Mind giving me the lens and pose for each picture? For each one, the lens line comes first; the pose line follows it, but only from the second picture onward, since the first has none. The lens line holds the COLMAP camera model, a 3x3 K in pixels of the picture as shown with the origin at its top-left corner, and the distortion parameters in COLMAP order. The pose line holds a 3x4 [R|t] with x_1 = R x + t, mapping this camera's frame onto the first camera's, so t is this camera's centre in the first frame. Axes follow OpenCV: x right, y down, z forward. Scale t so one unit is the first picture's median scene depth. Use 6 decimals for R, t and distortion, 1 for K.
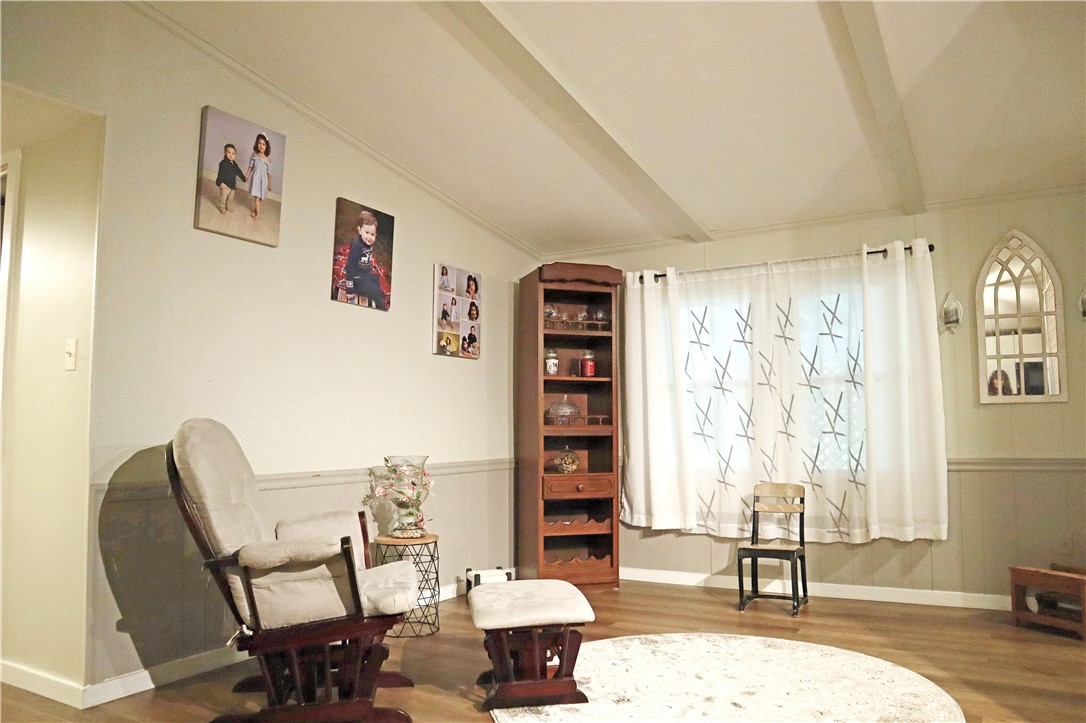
lens RADIAL K [[769.5, 0, 543.0], [0, 769.5, 361.5], [0, 0, 1]] dist [-0.124421, 0.080115]
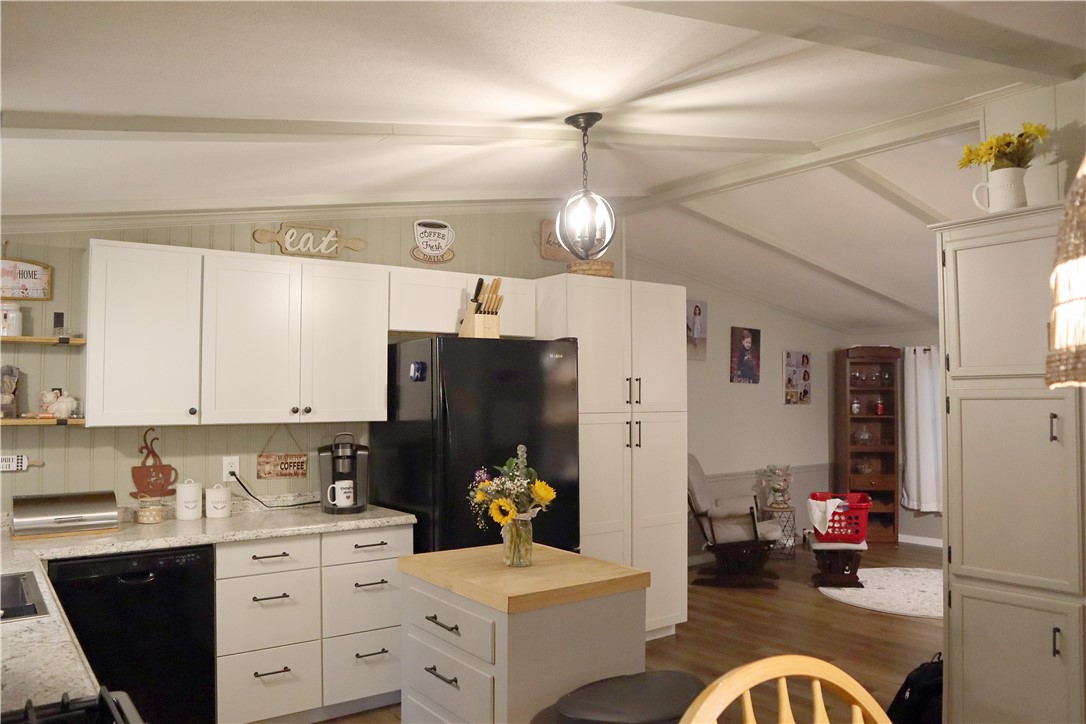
lens RADIAL K [[808.3, 0, 544.6], [0, 808.3, 347.4], [0, 0, 1]] dist [-0.113071, 0.003587]
pose [[0.922970, -0.012899, -0.384655, 0.054884], [0.021783, 0.999587, 0.018748, -0.179039], [0.384255, -0.025683, 0.922870, -0.847923]]
